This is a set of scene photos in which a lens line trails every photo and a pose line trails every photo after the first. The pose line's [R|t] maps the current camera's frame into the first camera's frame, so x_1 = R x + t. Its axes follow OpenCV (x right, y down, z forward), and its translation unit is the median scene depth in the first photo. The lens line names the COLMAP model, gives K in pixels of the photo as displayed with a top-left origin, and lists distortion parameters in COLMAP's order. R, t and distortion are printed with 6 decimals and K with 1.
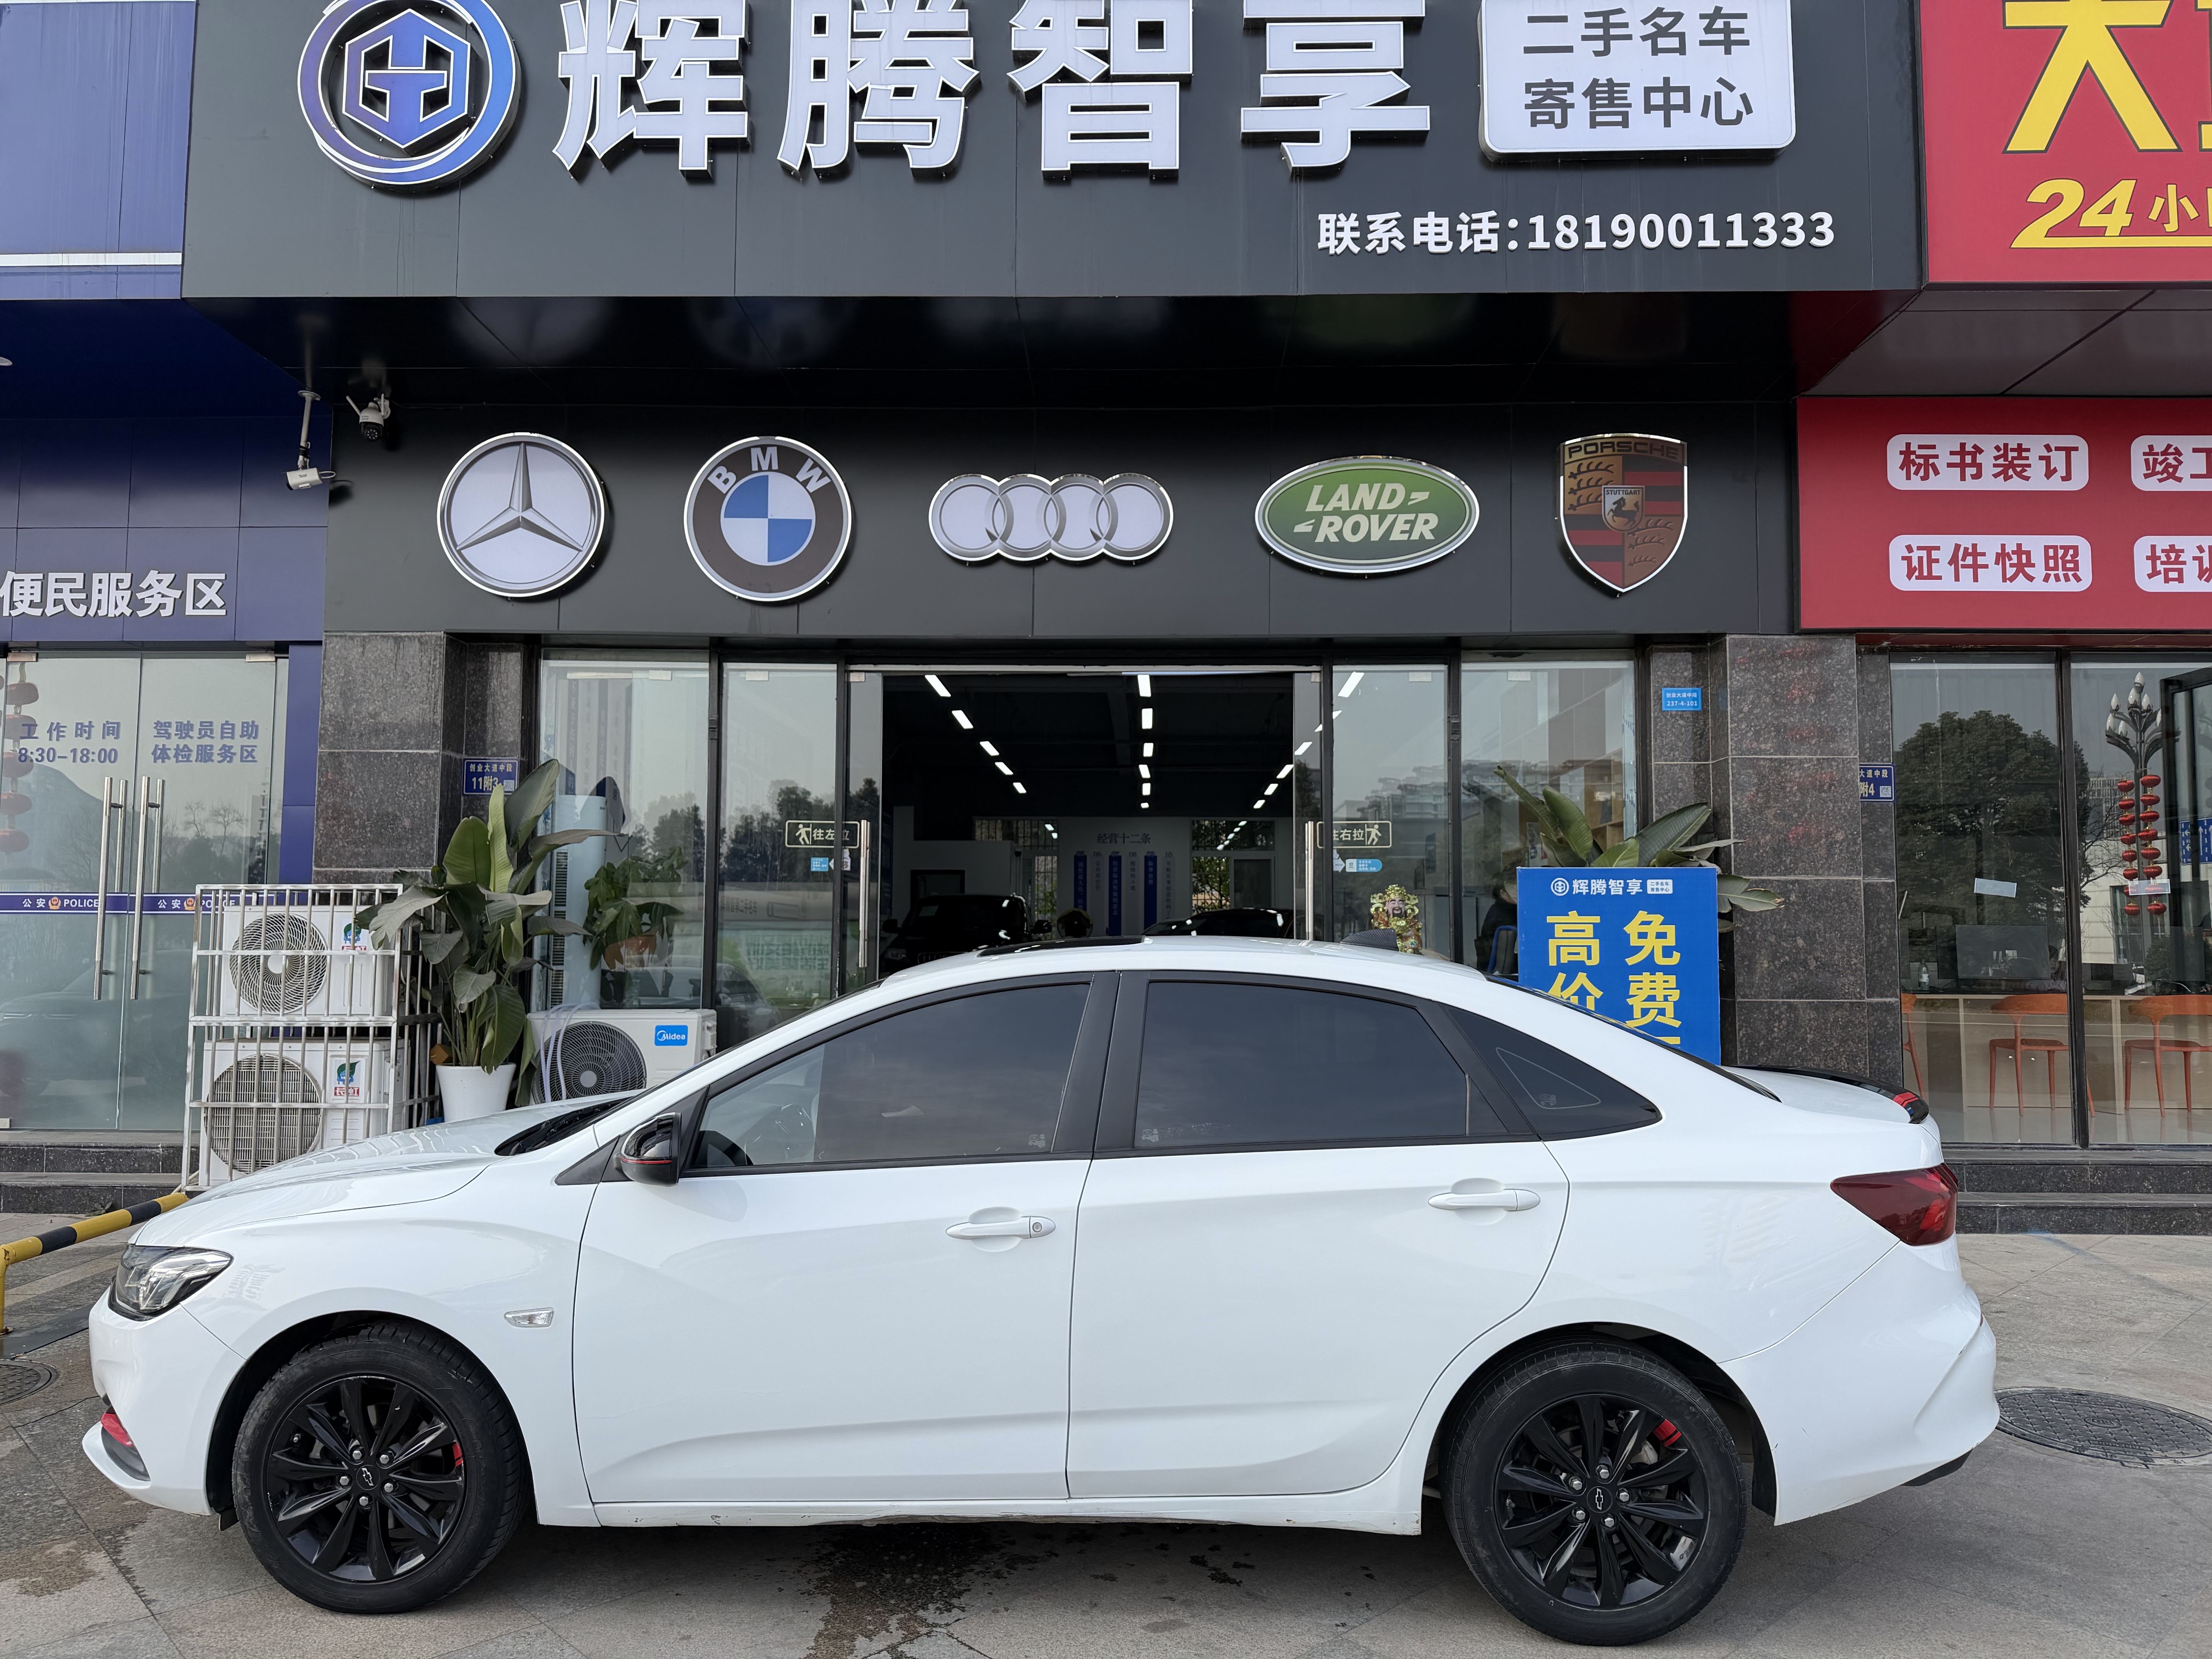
lens RADIAL K [[1579.2, 0, 1106.0], [0, 1579.2, 829.5], [0, 0, 1]] dist [0.005278, -0.003211]
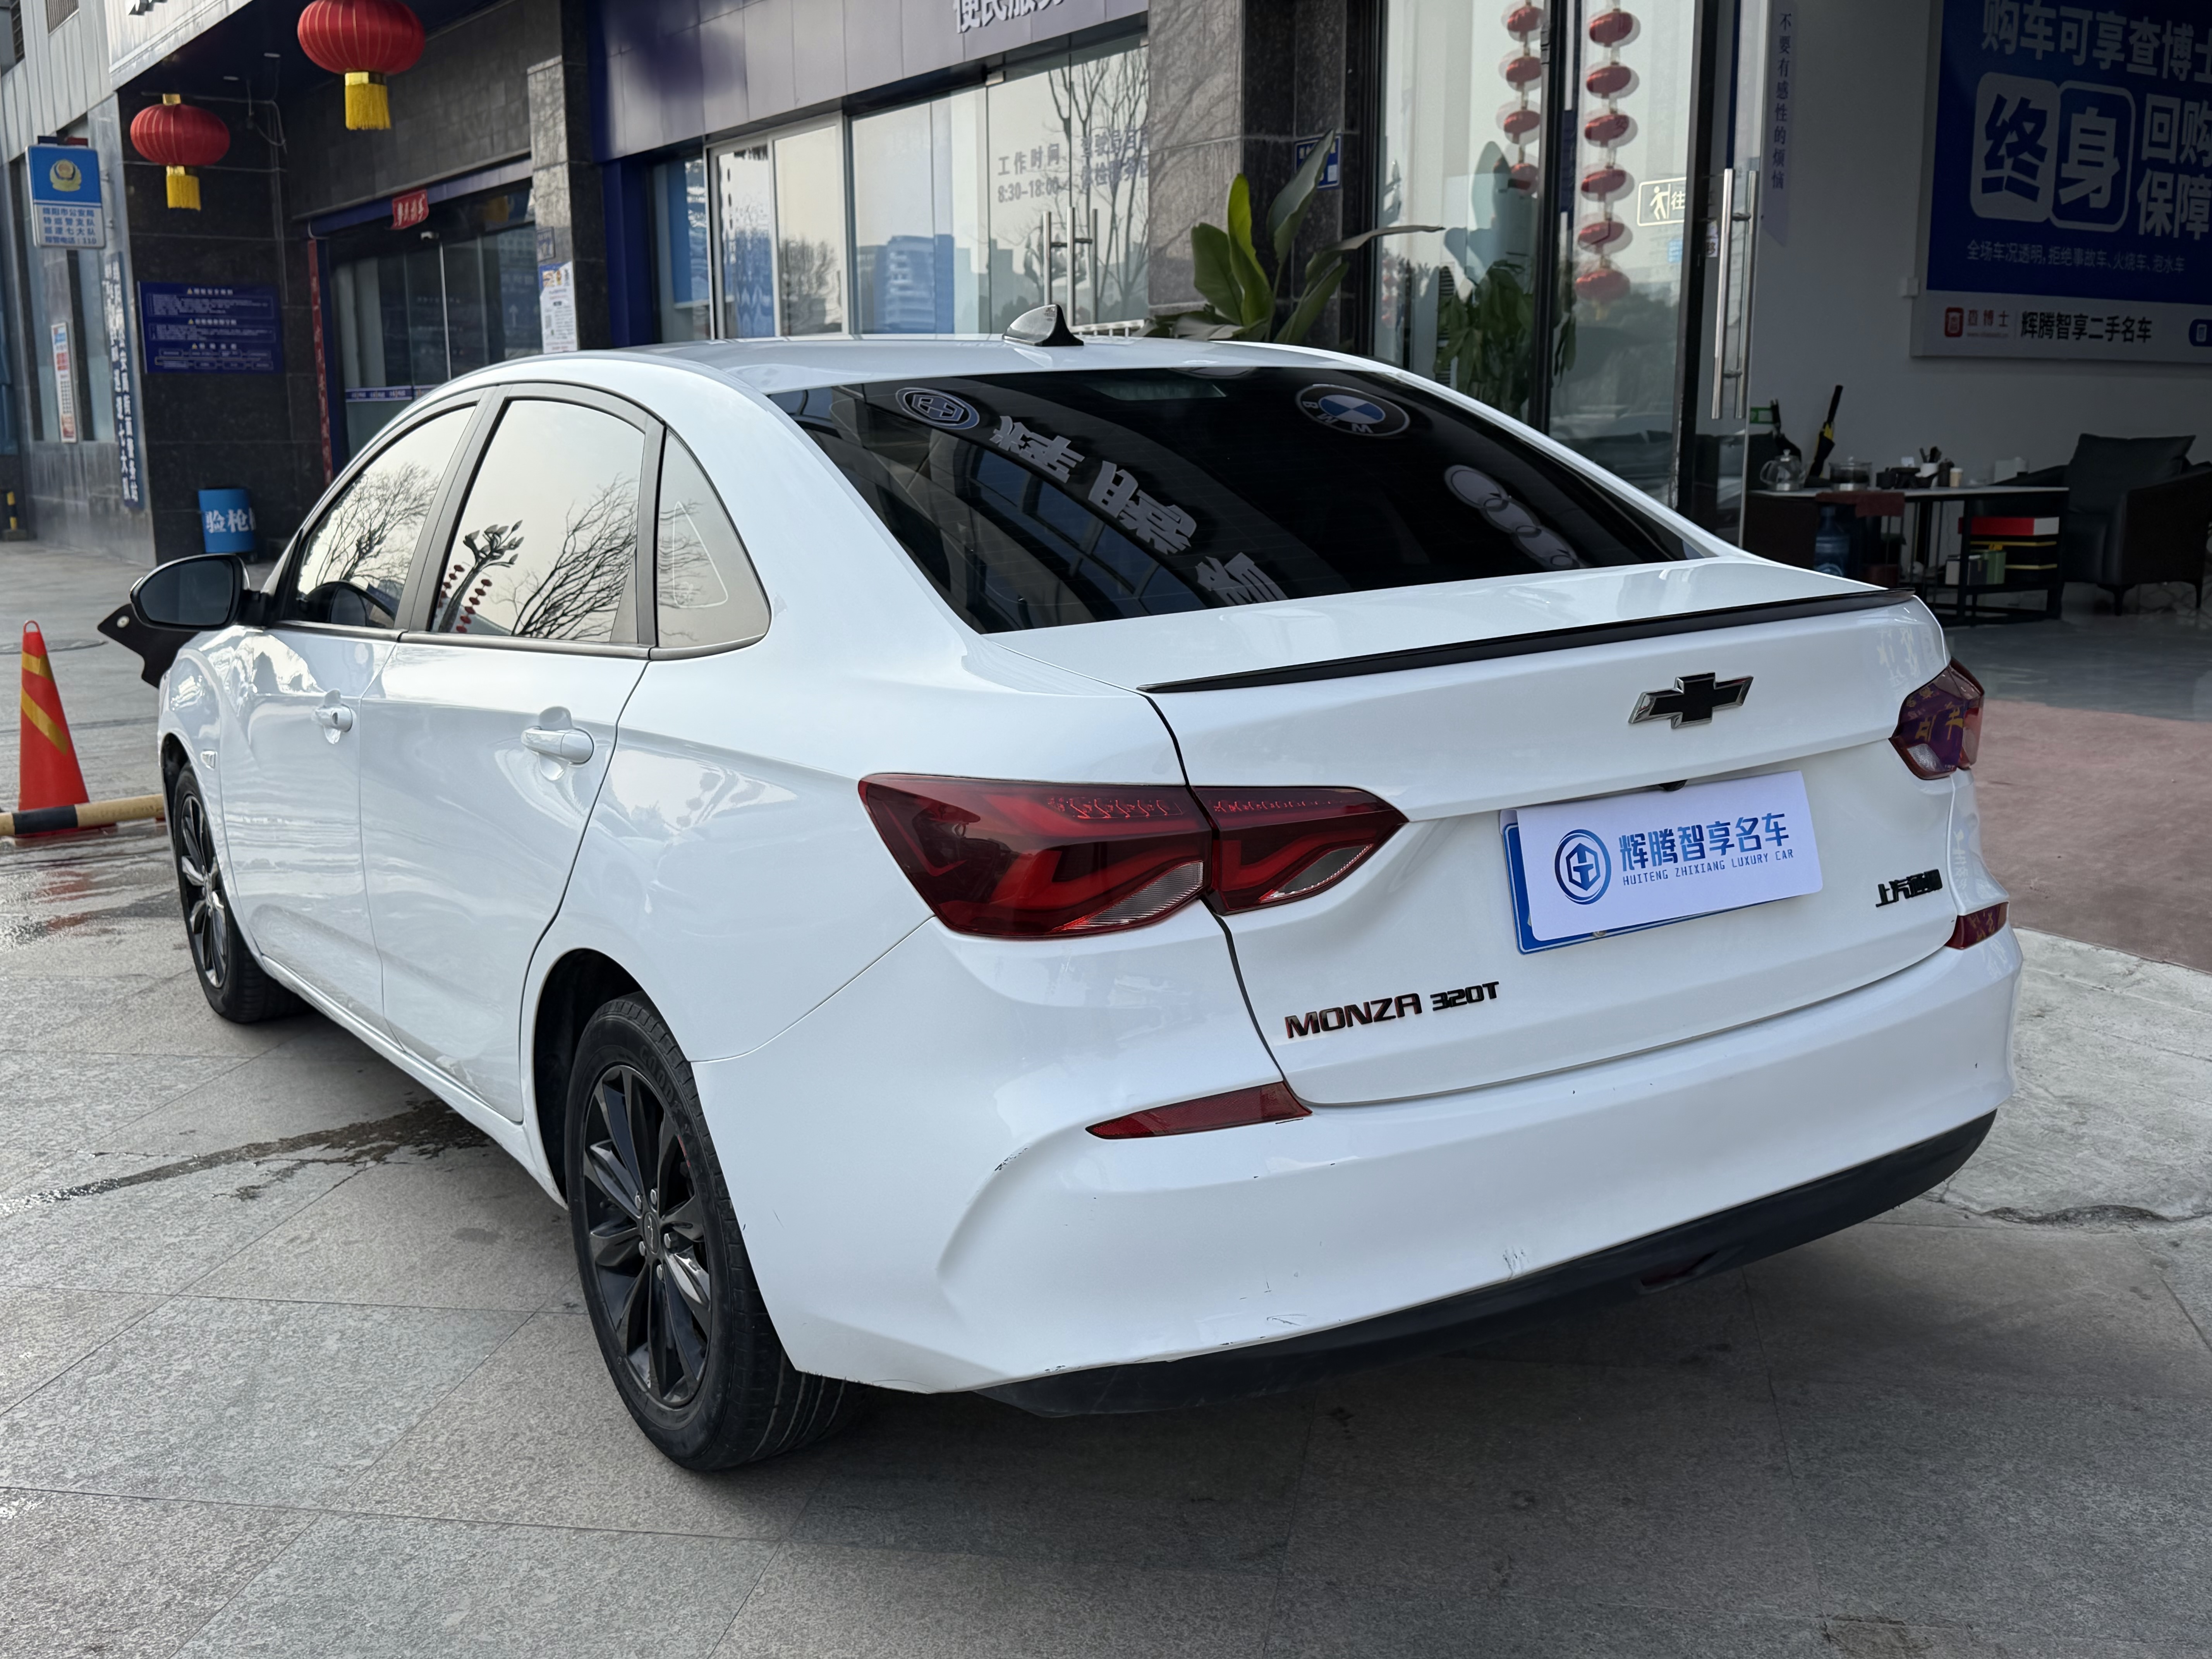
lens RADIAL K [[2191.0, 0, 1086.9], [0, 2191.0, 875.0], [0, 0, 1]] dist [0.157745, -0.316331]
pose [[0.572782, 0.151888, -0.805513, 0.482647], [0.069075, 0.970244, 0.232068, 0.044995], [0.816792, -0.188565, 0.545247, 0.310755]]
